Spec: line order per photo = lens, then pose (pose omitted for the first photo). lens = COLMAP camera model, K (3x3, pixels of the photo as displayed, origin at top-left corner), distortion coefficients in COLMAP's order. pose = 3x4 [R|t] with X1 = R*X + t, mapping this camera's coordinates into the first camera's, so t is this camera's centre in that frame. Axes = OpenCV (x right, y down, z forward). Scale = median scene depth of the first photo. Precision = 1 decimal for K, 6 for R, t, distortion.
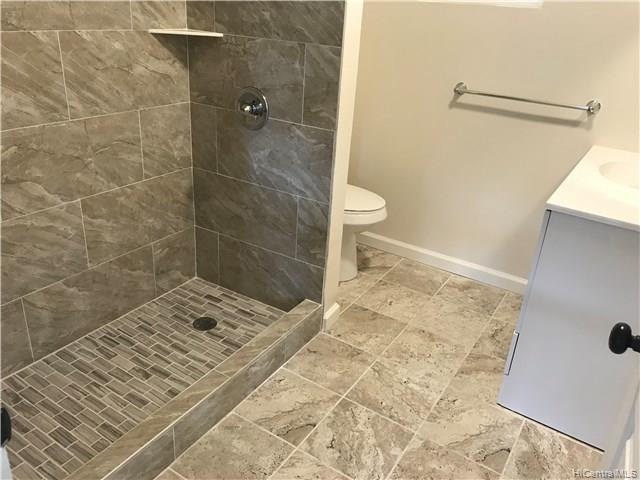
lens RADIAL K [[542.1, 0, 310.5], [0, 542.1, 241.5], [0, 0, 1]] dist [0.079620, -0.115818]
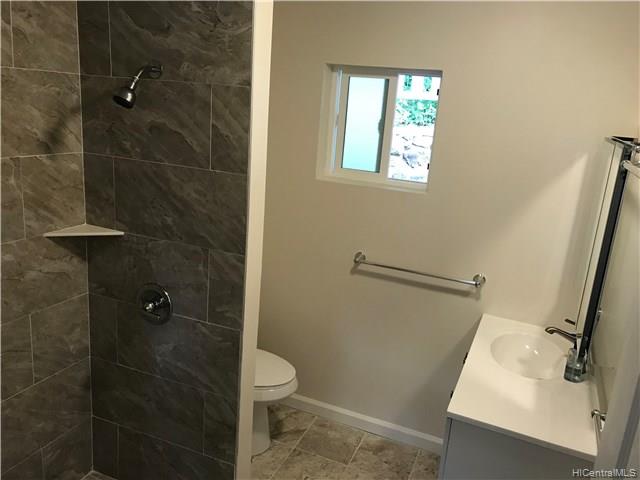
lens RADIAL K [[542.1, 0, 310.5], [0, 542.1, 241.5], [0, 0, 1]] dist [0.079620, -0.115818]
pose [[0.986555, -0.026393, 0.161284, 0.012696], [0.051628, 0.986669, -0.154337, -0.180974], [-0.155060, 0.160588, 0.974765, -0.015879]]
